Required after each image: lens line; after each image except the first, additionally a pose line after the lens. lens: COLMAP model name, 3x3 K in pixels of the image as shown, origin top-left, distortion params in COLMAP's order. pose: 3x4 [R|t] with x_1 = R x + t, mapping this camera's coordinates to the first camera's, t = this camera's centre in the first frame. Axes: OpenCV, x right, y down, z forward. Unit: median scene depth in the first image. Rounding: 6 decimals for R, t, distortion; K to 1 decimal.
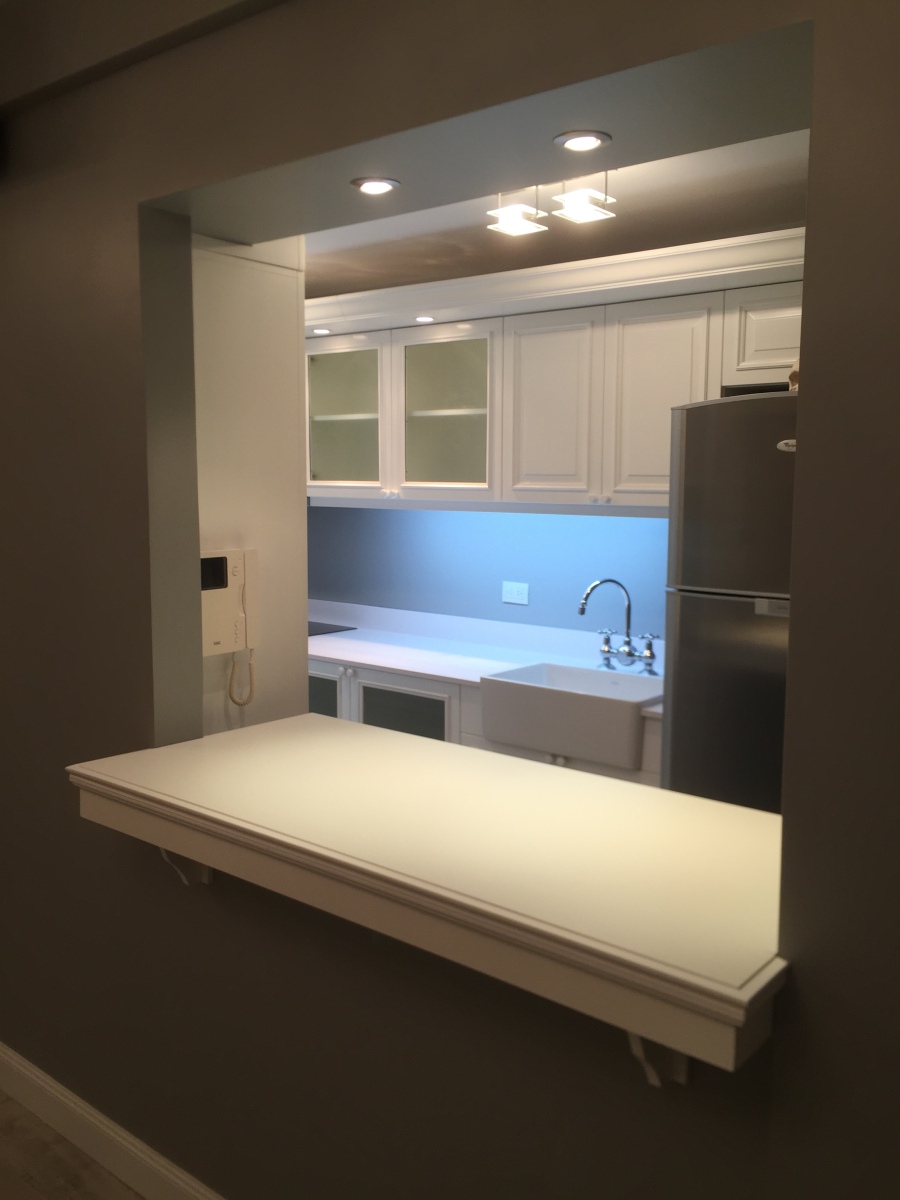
lens RADIAL K [[1043.8, 0, 449.5], [0, 1043.8, 595.1], [0, 0, 1]] dist [0.089405, -0.126003]
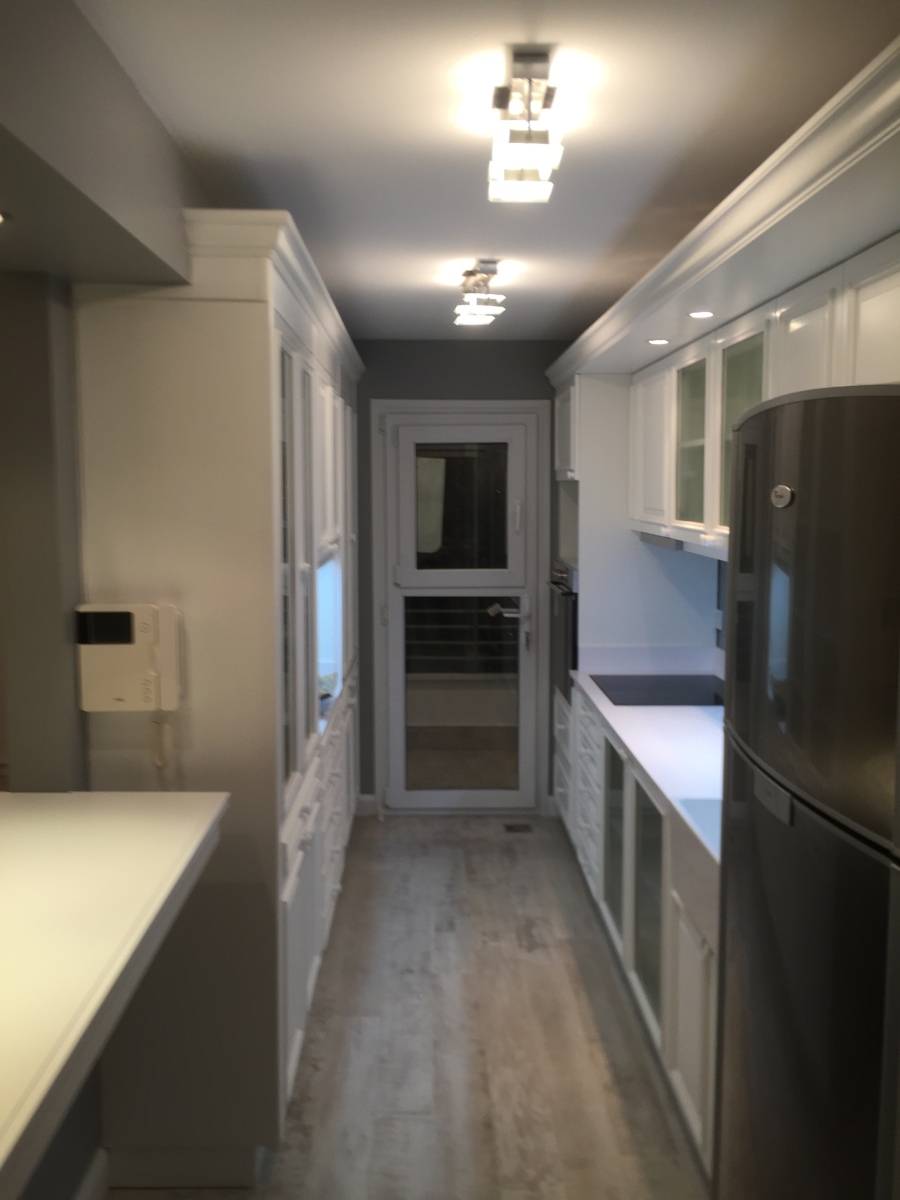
lens RADIAL K [[1043.8, 0, 449.5], [0, 1043.8, 595.1], [0, 0, 1]] dist [0.089405, -0.126003]
pose [[0.660345, 0.075300, -0.747178, 0.445050], [-0.086468, 0.995967, 0.023954, -0.063767], [0.745968, 0.048789, 0.664193, 0.370126]]
